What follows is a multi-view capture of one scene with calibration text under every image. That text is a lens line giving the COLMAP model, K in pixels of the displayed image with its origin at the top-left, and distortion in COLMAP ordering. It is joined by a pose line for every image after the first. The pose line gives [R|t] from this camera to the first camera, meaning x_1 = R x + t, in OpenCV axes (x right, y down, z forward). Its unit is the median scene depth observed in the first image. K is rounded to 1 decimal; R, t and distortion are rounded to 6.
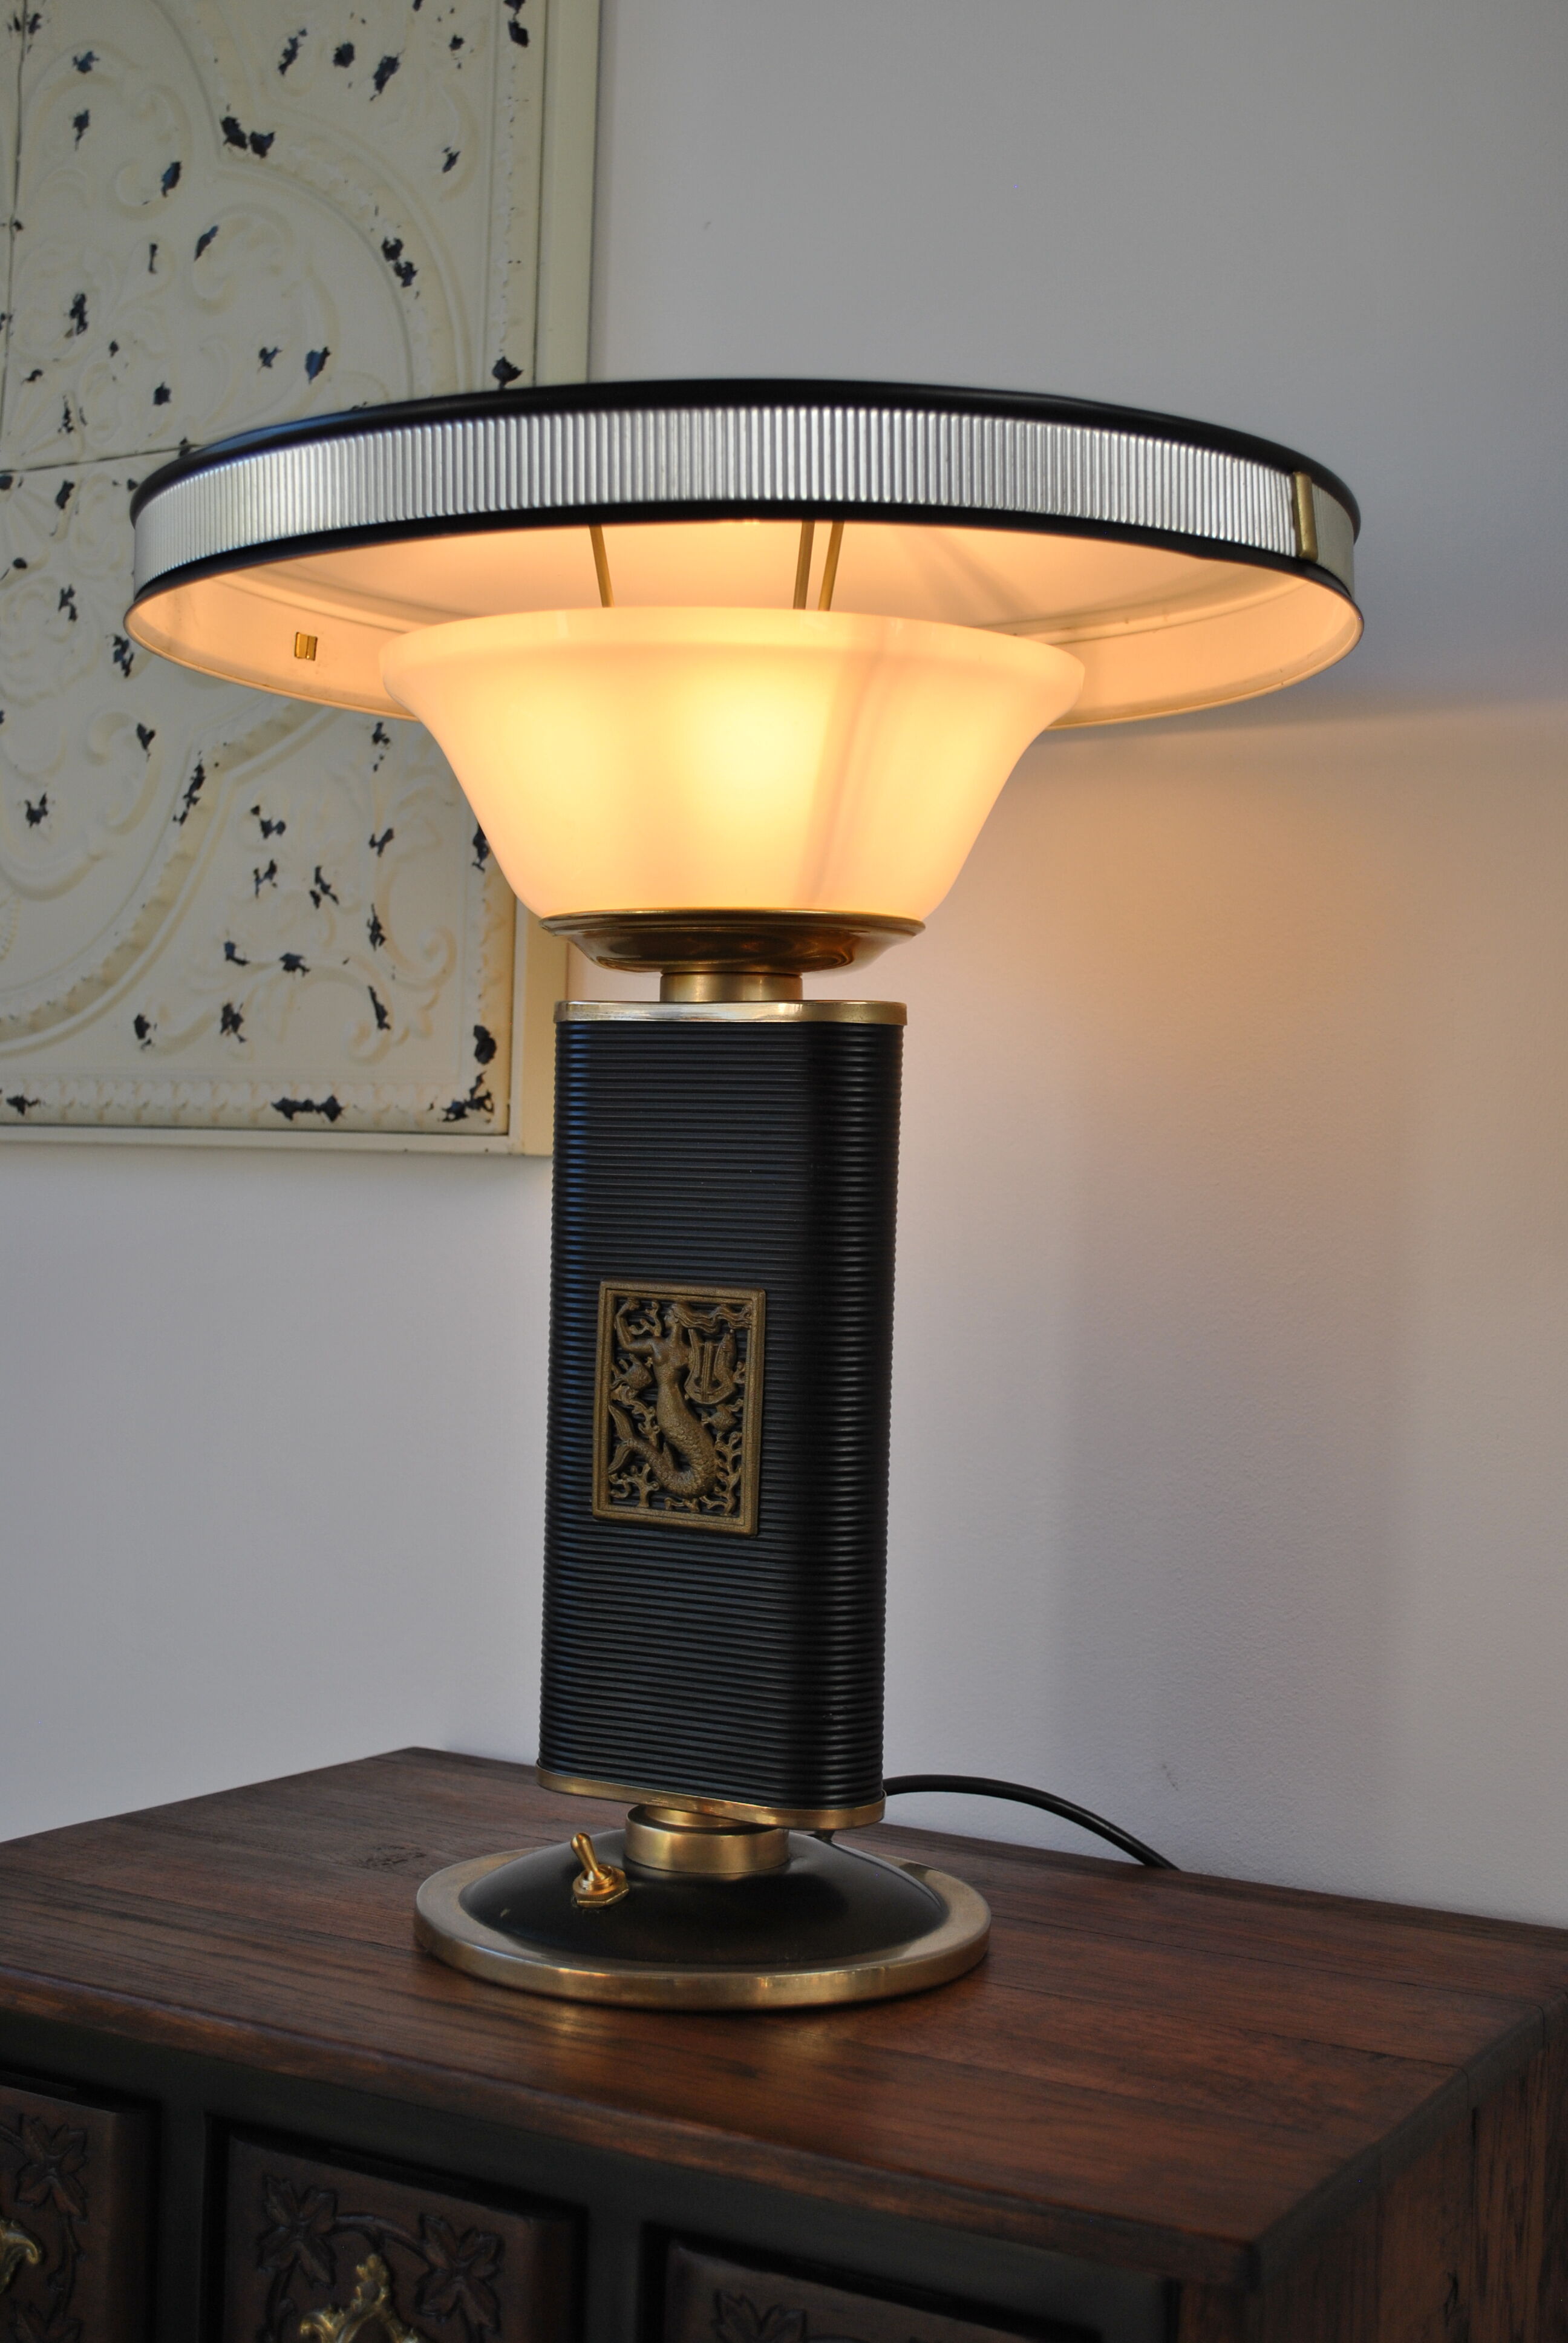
lens RADIAL K [[2930.1, 0, 935.8], [0, 2930.1, 1139.8], [0, 0, 1]] dist [-0.037087, 0.000000]
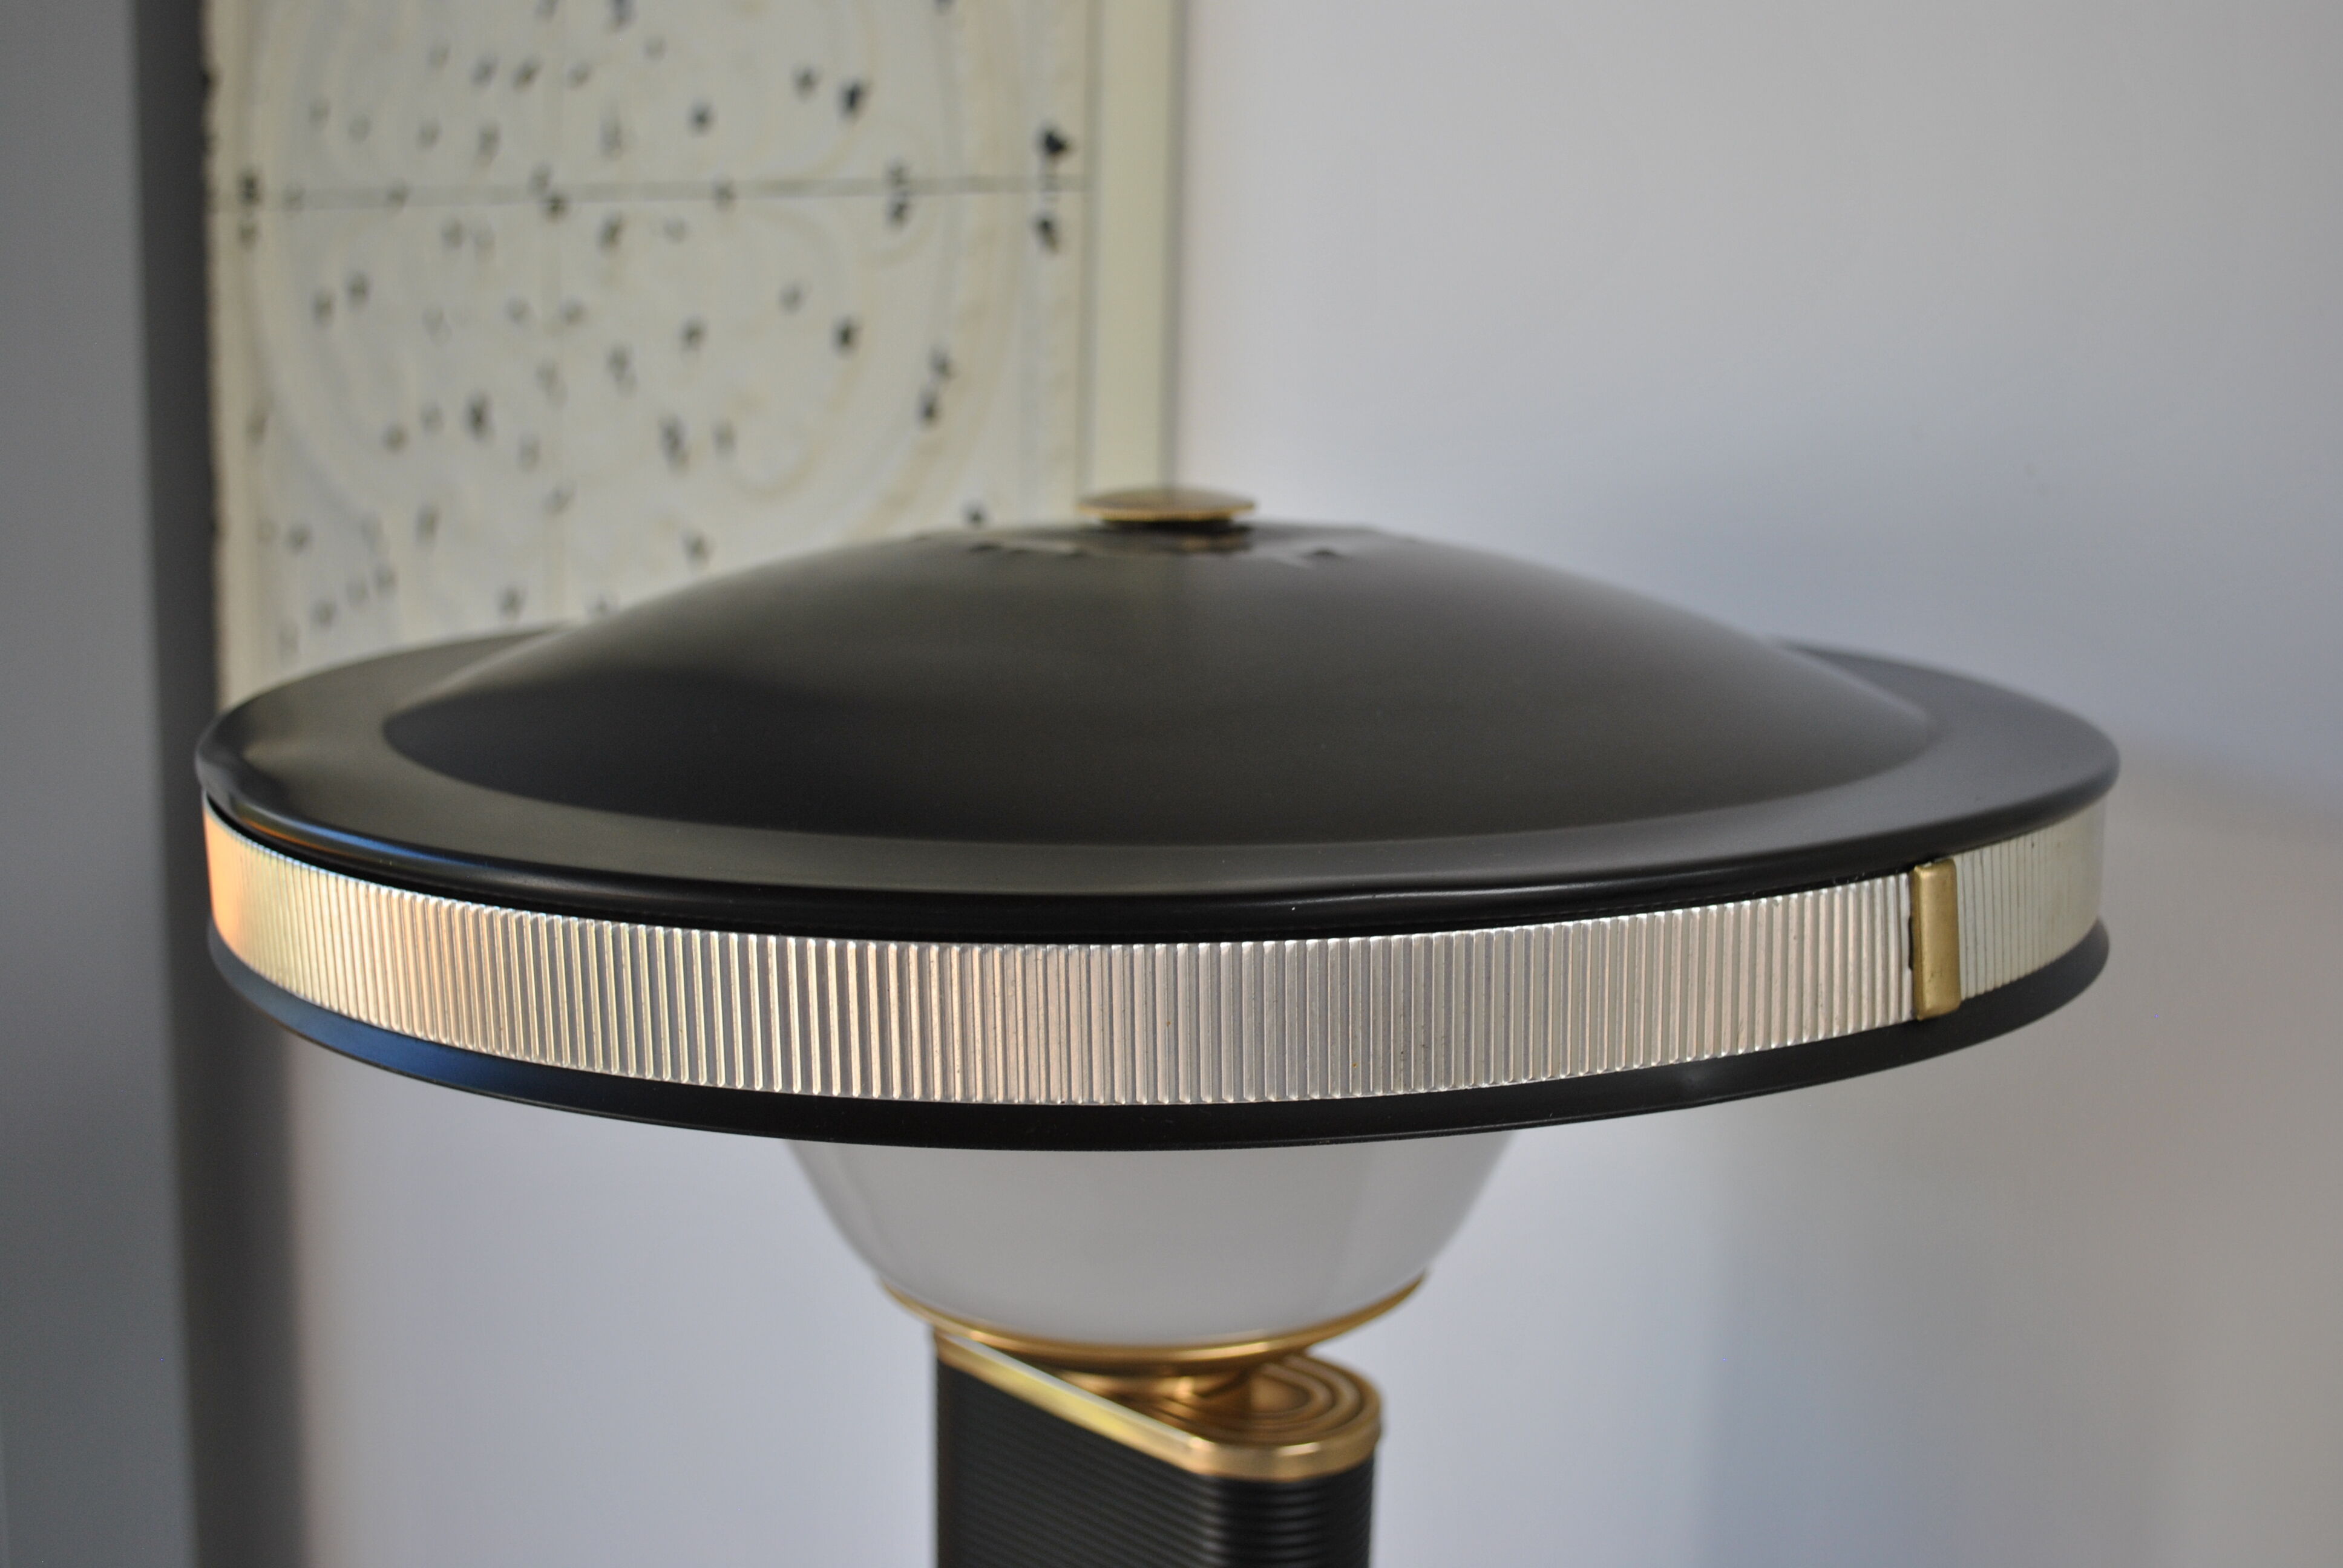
lens RADIAL K [[2812.2, 0, 1156.3], [0, 2812.2, 714.1], [0, 0, 1]] dist [-0.040468, 0.000000]
pose [[0.951146, 0.042288, -0.305832, 0.128105], [0.011610, 0.984976, 0.172302, -0.312810], [0.308524, -0.167435, 0.936365, 0.411014]]
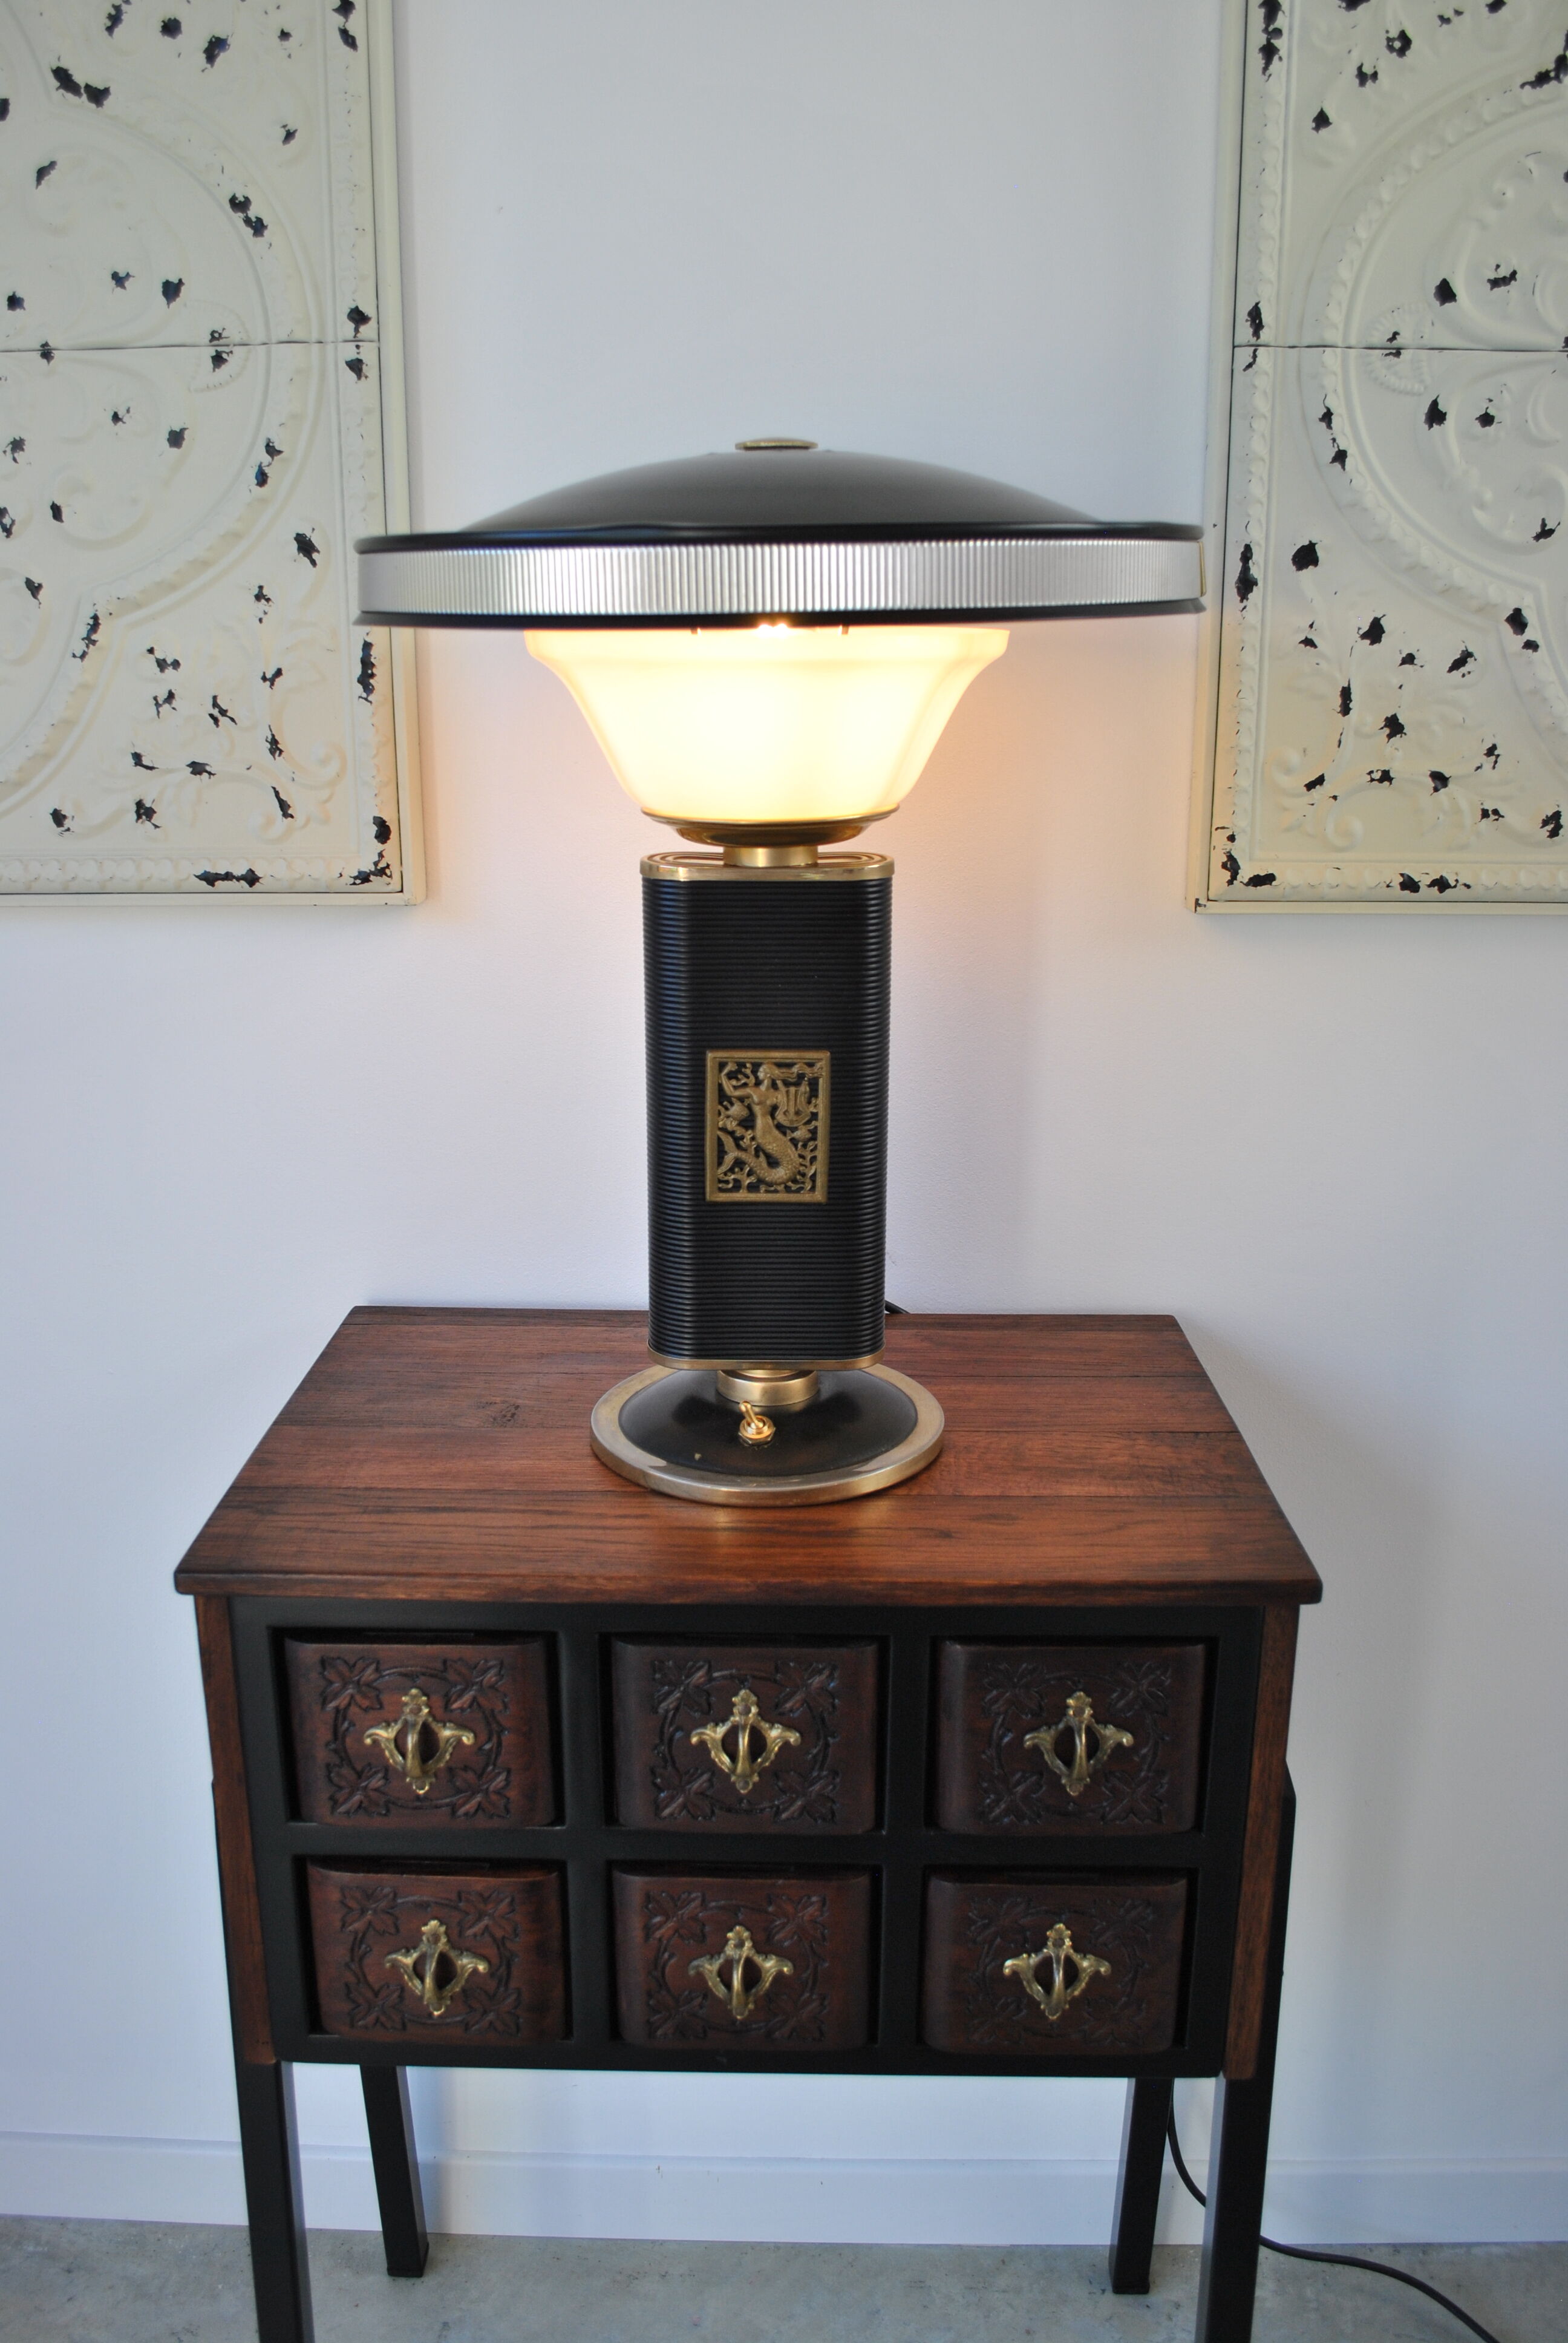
lens RADIAL K [[1865.1, 0, 759.4], [0, 1865.1, 1110.3], [0, 0, 1]] dist [-0.088975, 0.027217]
pose [[0.883061, -0.144562, 0.446436, -0.524052], [0.014363, 0.959246, 0.282205, -0.193544], [-0.469038, -0.242792, 0.849150, 0.166693]]
